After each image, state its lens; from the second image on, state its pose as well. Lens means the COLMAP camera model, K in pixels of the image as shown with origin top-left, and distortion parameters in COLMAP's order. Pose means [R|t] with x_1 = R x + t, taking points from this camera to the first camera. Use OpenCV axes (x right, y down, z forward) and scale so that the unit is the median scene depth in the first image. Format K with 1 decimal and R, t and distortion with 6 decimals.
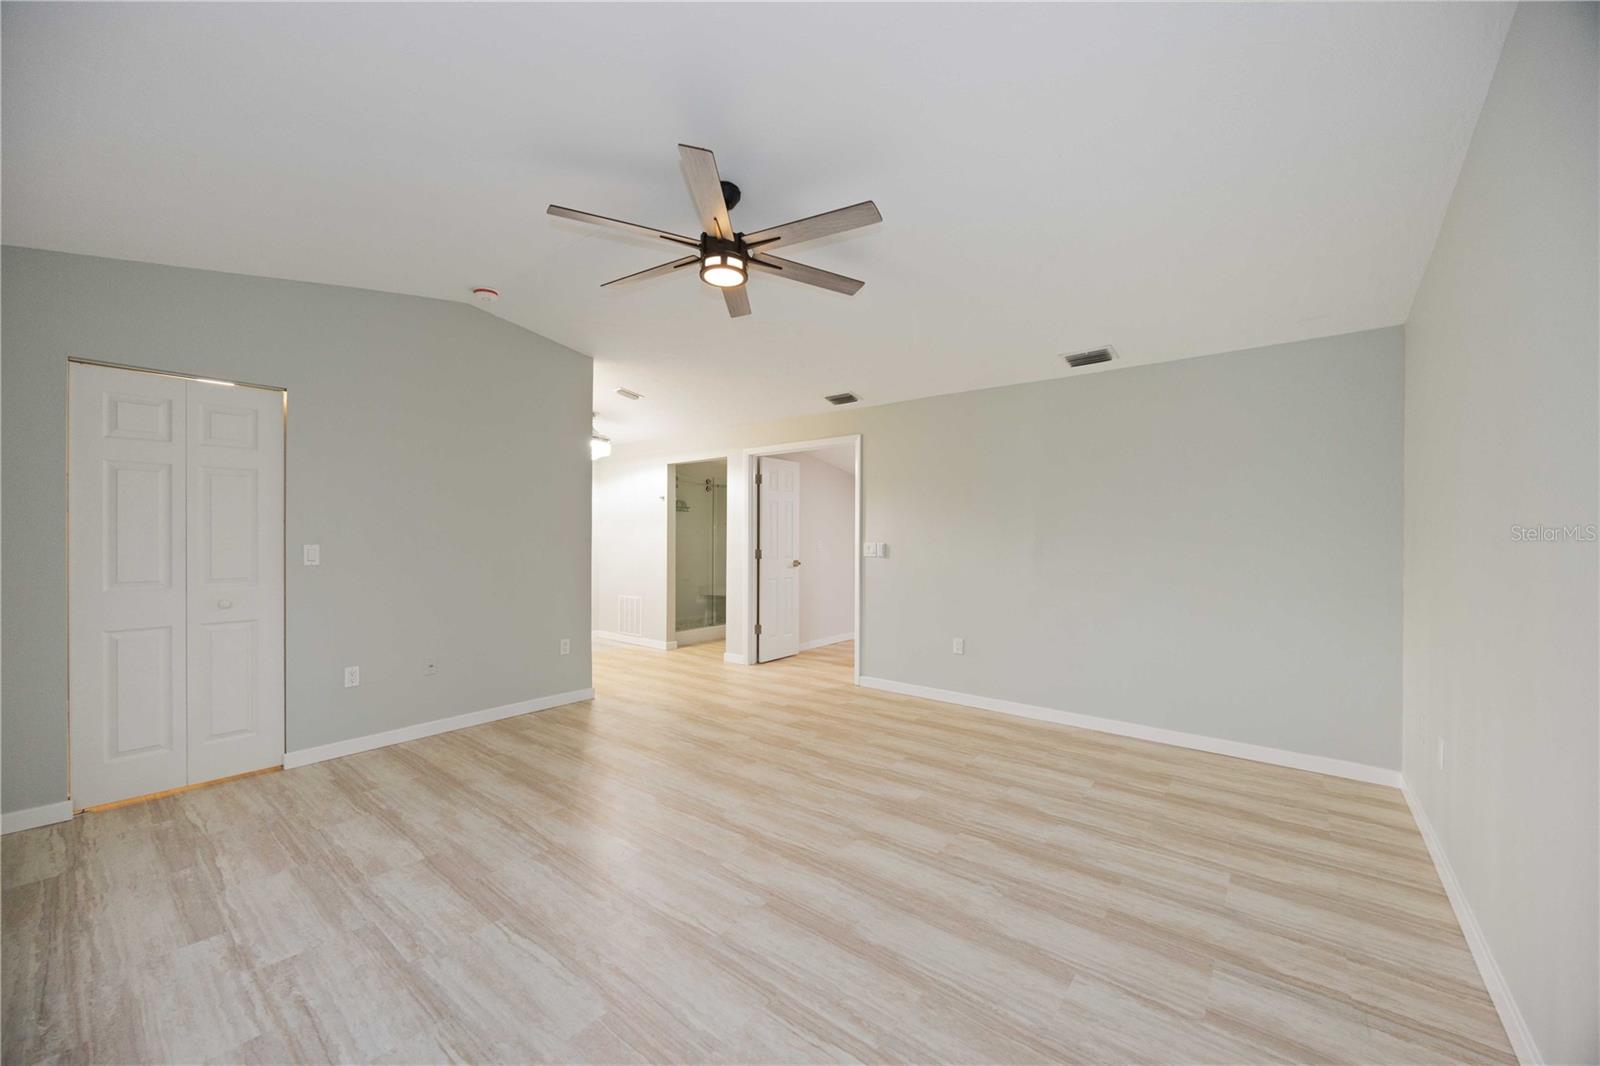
lens RADIAL K [[623.4, 0, 798.3], [0, 623.4, 534.6], [0, 0, 1]] dist [-0.000806, -0.000014]
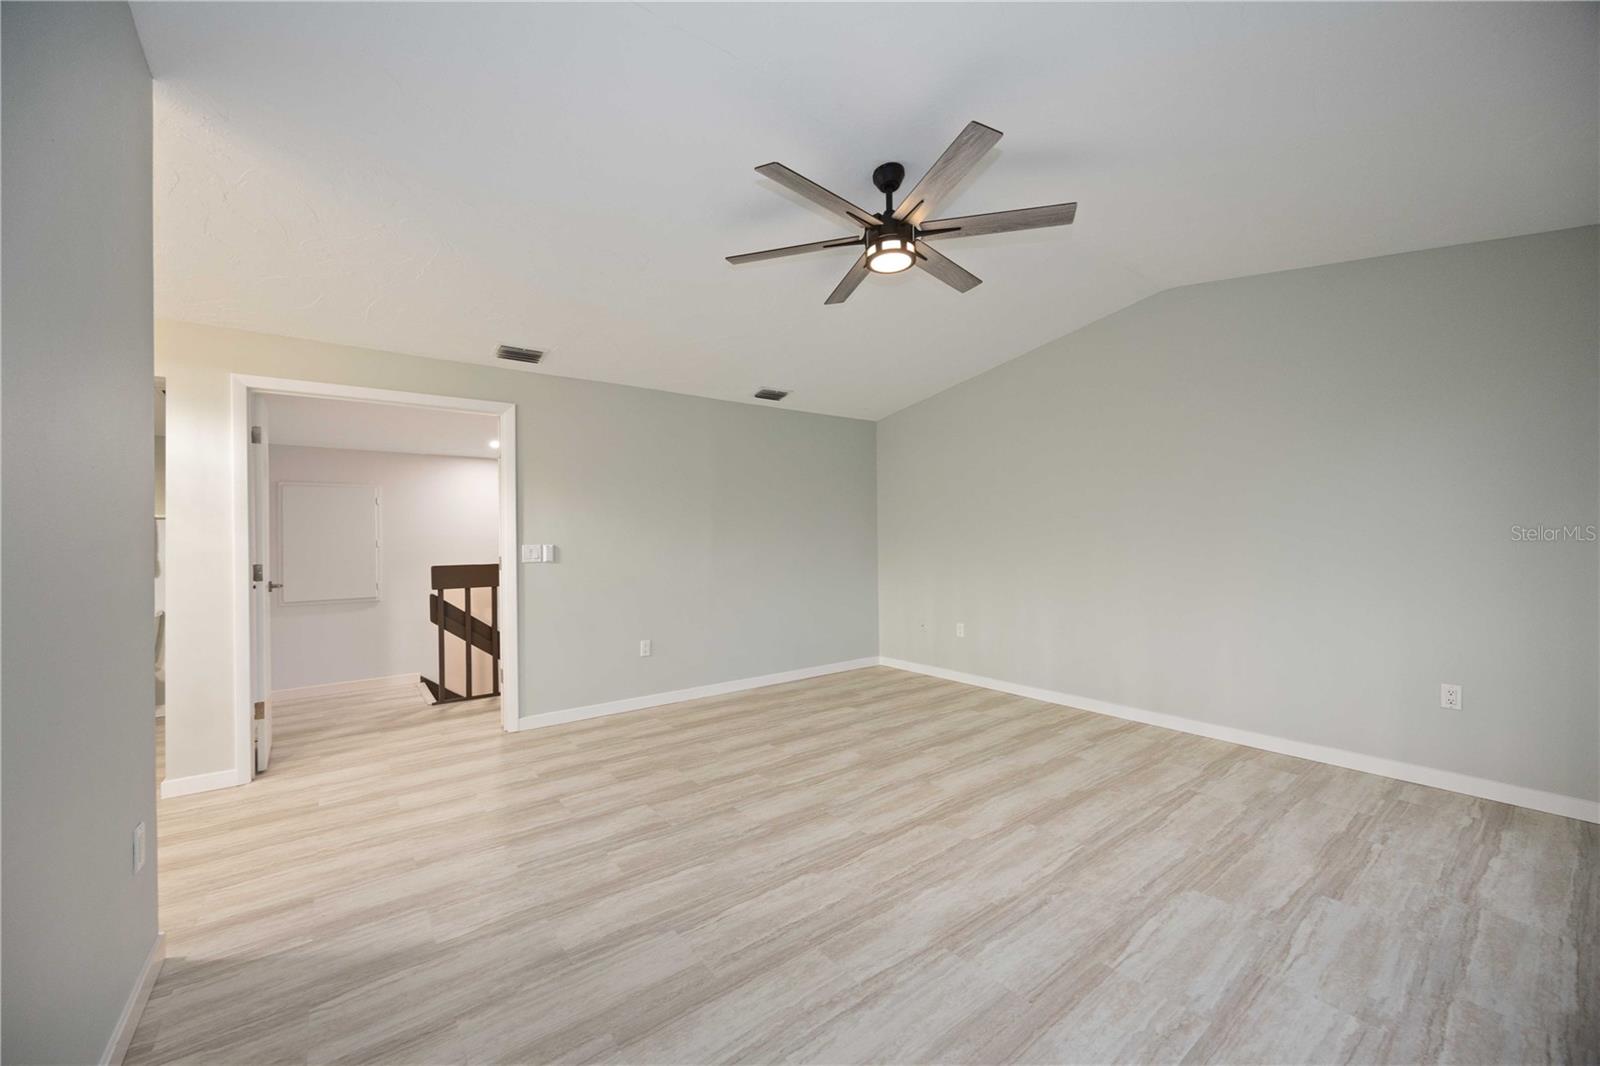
lens RADIAL K [[623.4, 0, 798.3], [0, 623.4, 534.6], [0, 0, 1]] dist [-0.000806, -0.000014]
pose [[0.217454, -0.002136, 0.976068, -0.943338], [0.007015, 0.999975, 0.000626, 0.002763], [-0.976045, 0.006711, 0.217463, 0.809339]]
